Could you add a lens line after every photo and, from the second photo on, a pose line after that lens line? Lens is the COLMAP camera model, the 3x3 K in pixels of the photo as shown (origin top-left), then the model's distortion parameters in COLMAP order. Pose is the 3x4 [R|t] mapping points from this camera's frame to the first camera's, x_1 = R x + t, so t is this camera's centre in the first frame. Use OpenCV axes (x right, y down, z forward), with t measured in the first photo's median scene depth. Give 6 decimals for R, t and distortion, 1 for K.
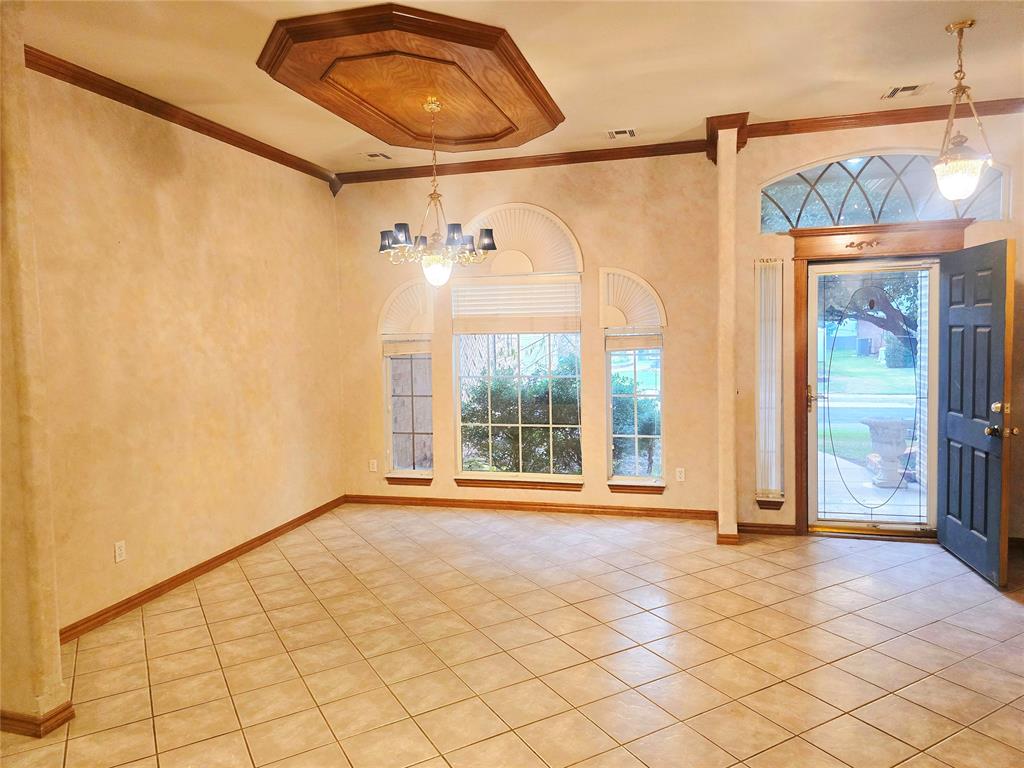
lens RADIAL K [[705.1, 0, 513.4], [0, 705.1, 367.2], [0, 0, 1]] dist [0.061655, -0.055824]
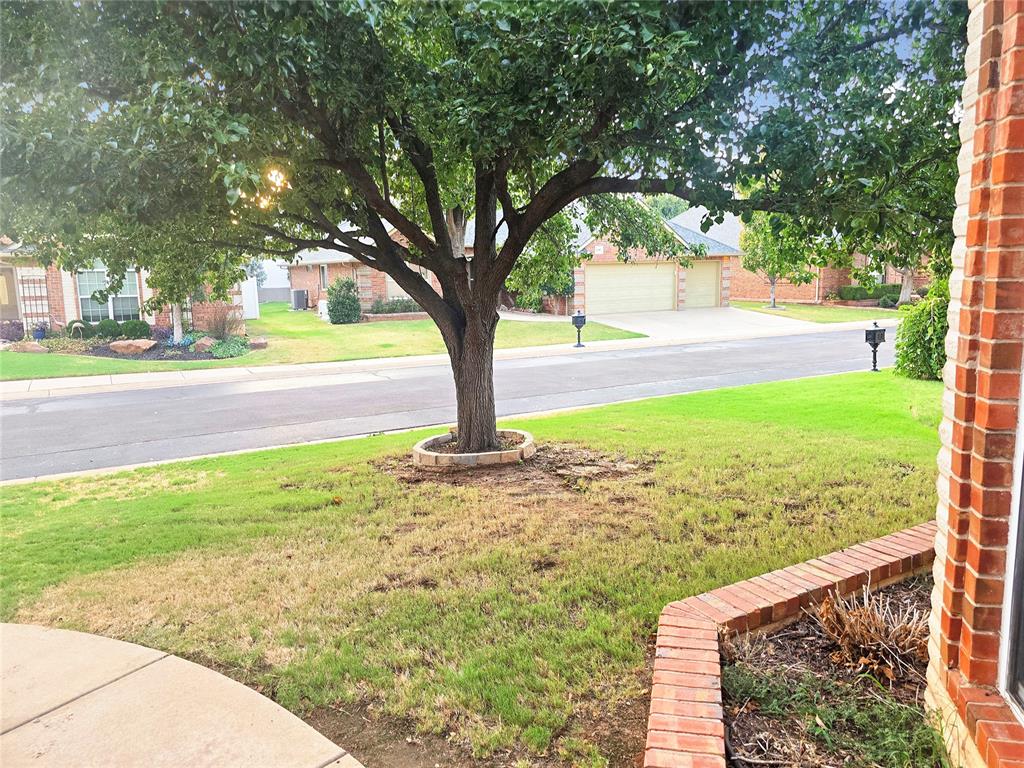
lens RADIAL K [[705.1, 0, 513.4], [0, 705.1, 378.6], [0, 0, 1]] dist [0.061655, -0.055824]
pose [[0.723665, -0.099680, 0.682915, 0.463636], [0.043954, 0.994163, 0.098534, -0.039451], [-0.688750, -0.041289, 0.723822, 1.122429]]
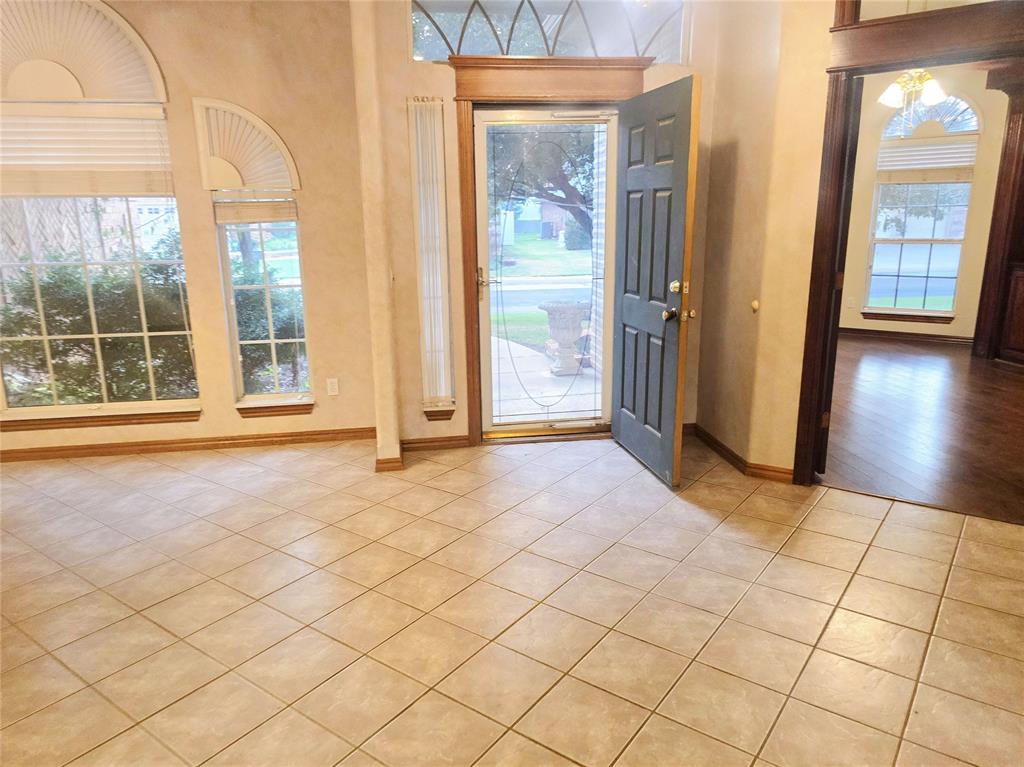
lens RADIAL K [[705.1, 0, 511.2], [0, 705.1, 386.9], [0, 0, 1]] dist [0.061655, -0.055824]
pose [[0.918764, -0.089530, 0.384522, 0.126883], [0.017162, 0.982084, 0.187658, 0.009019], [-0.394434, -0.165814, 0.903841, 0.234765]]
